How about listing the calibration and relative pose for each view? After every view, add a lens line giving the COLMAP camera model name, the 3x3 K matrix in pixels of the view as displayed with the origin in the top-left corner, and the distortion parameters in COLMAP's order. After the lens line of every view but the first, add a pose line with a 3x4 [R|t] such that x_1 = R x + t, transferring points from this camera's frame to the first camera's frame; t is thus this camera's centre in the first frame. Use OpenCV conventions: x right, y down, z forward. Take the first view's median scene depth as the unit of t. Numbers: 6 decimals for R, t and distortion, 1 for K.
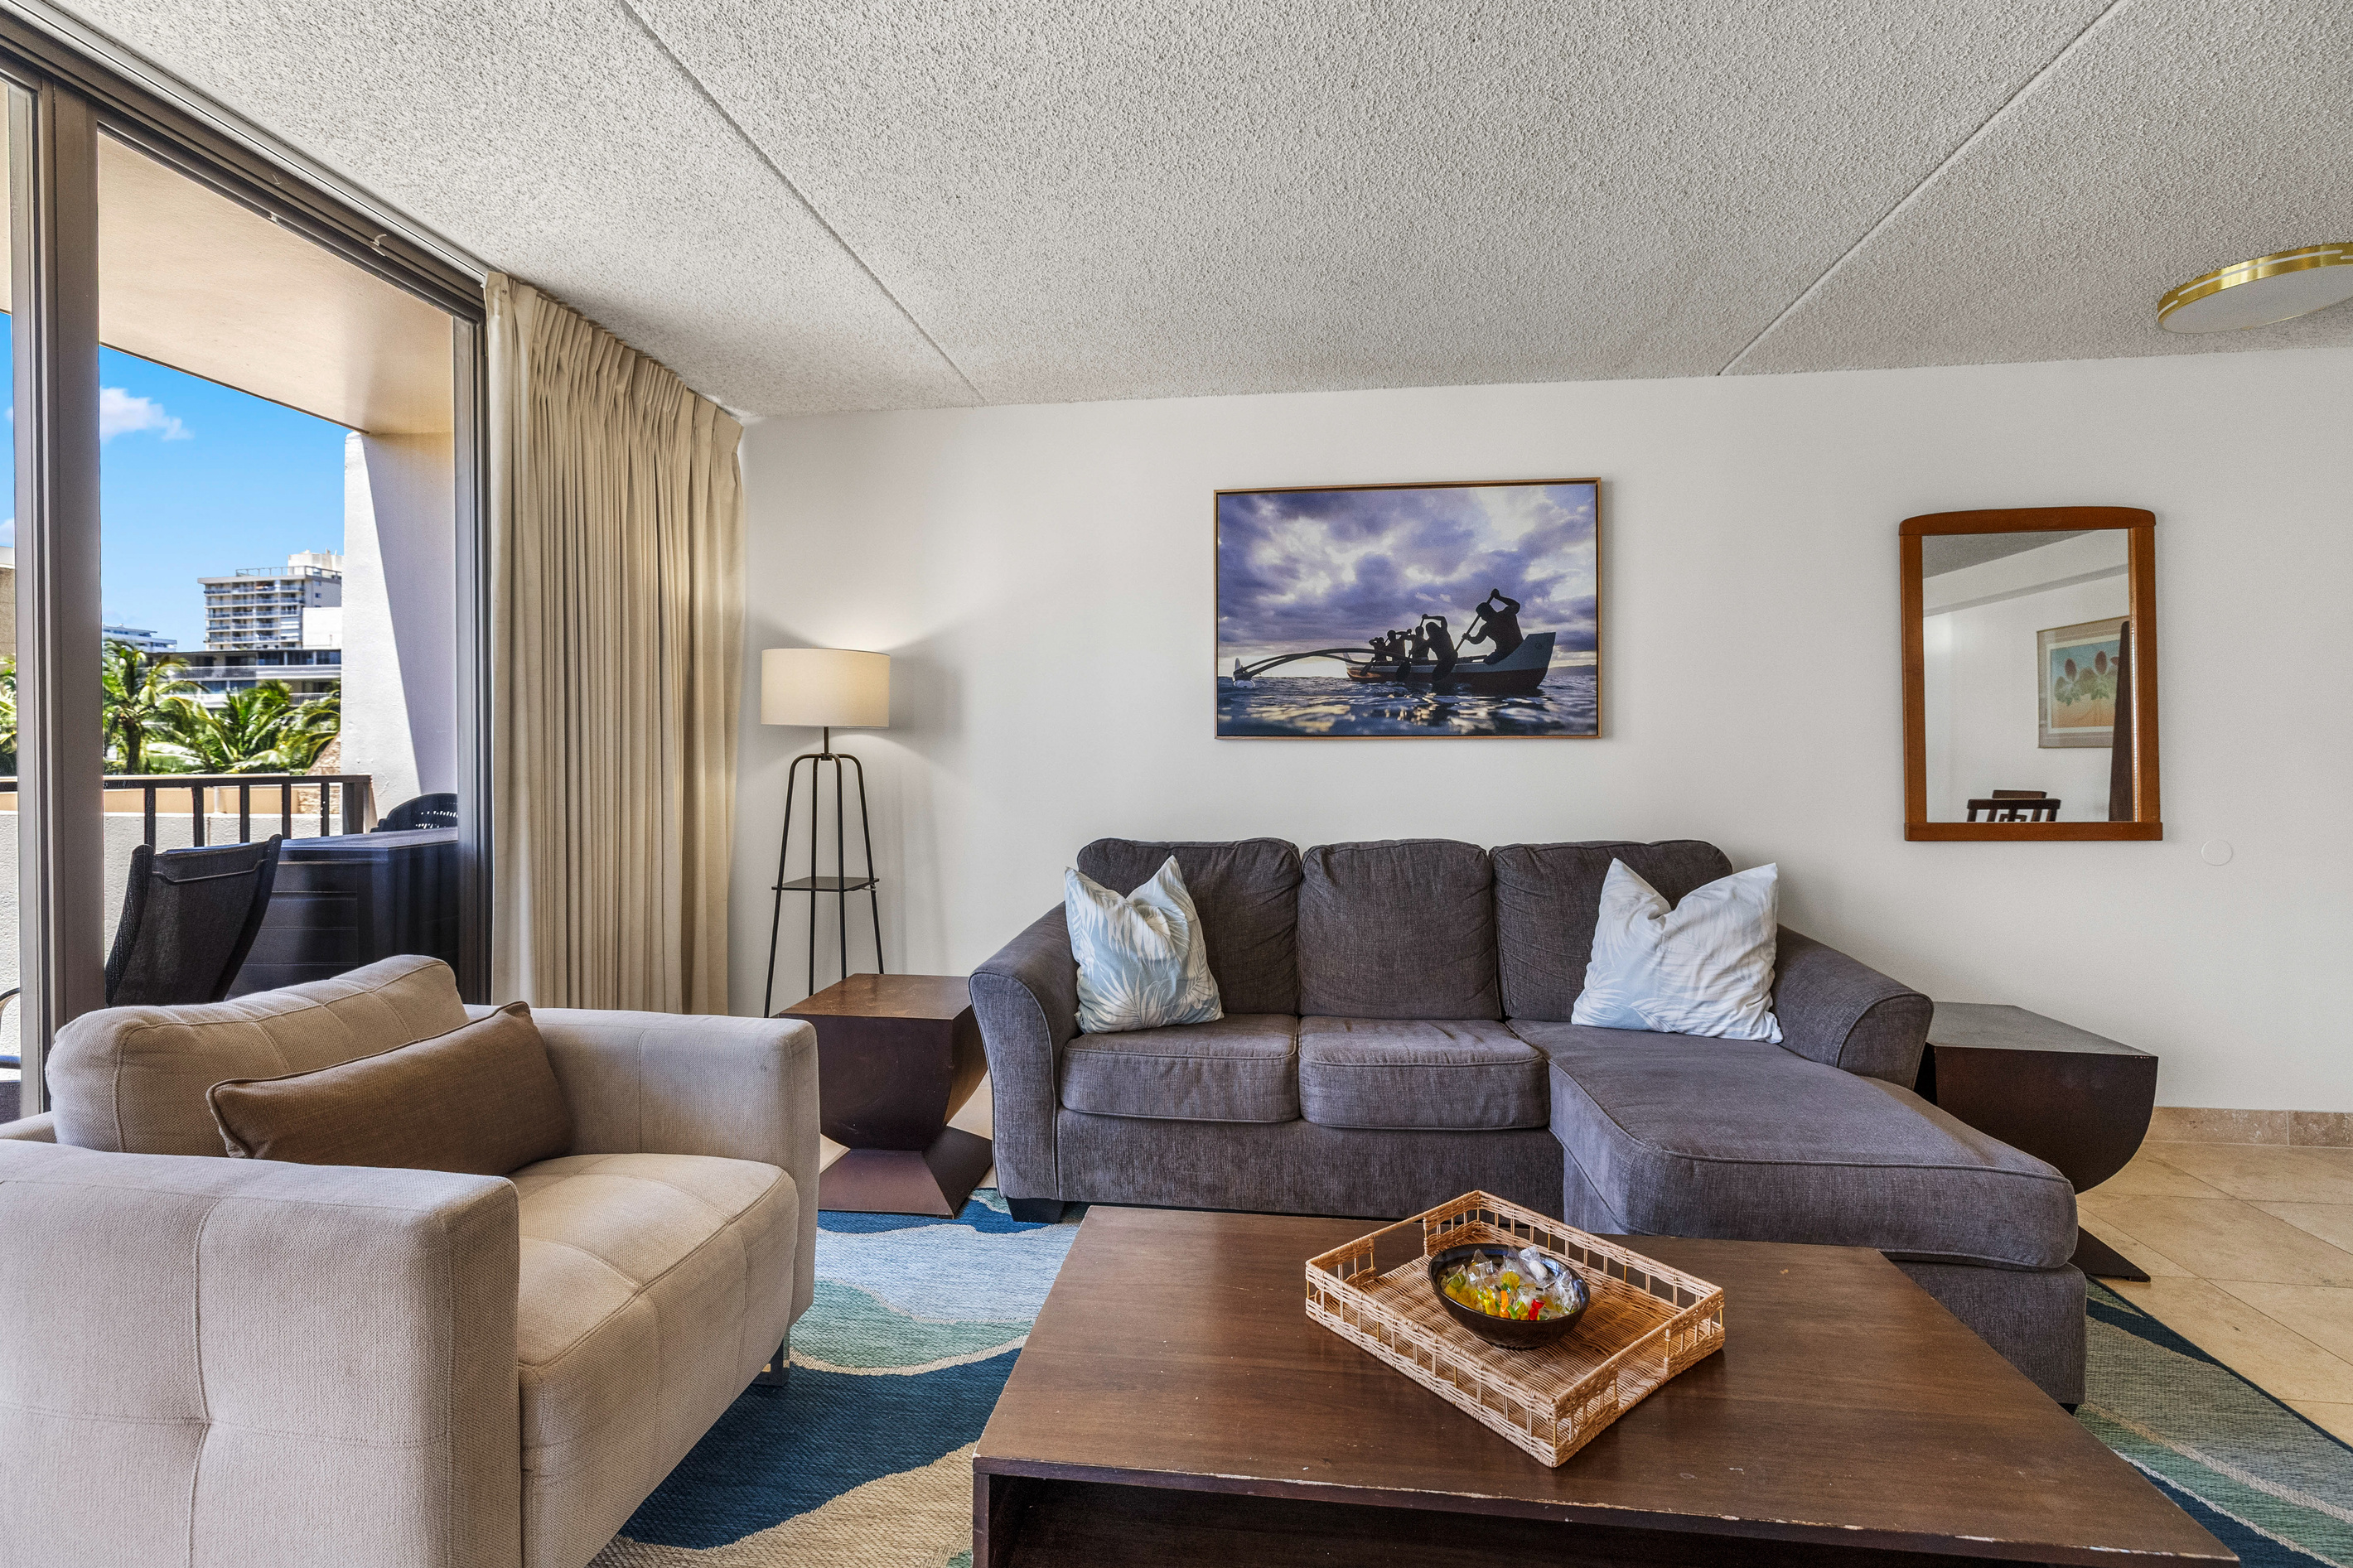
lens RADIAL K [[998.3, 0, 1182.2], [0, 998.3, 755.5], [0, 0, 1]] dist [0.000975, 0.000456]
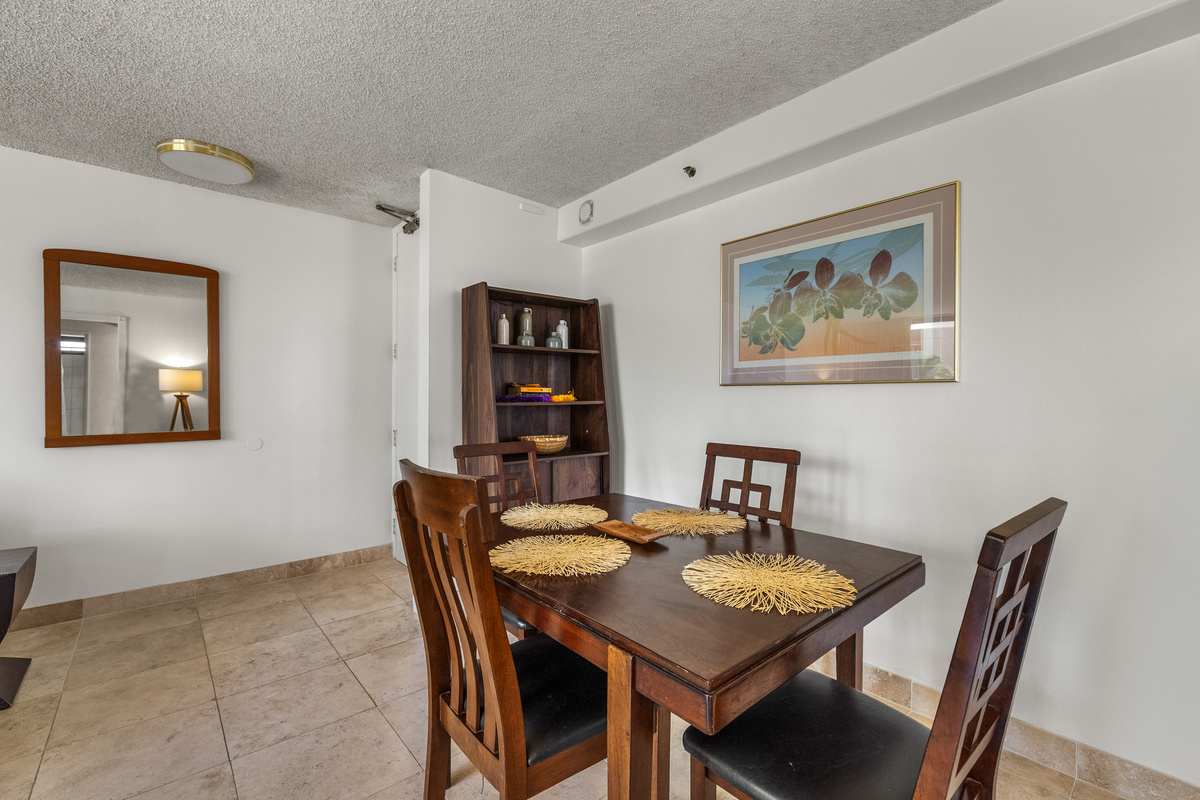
lens RADIAL K [[514.9, 0, 601.1], [0, 514.9, 398.8], [0, 0, 1]] dist [0.000564, 0.000156]
pose [[0.673370, 0.003765, 0.739296, 0.700249], [-0.005738, 0.999984, 0.000134, 0.000164], [-0.739283, -0.004332, 0.673381, -0.225031]]
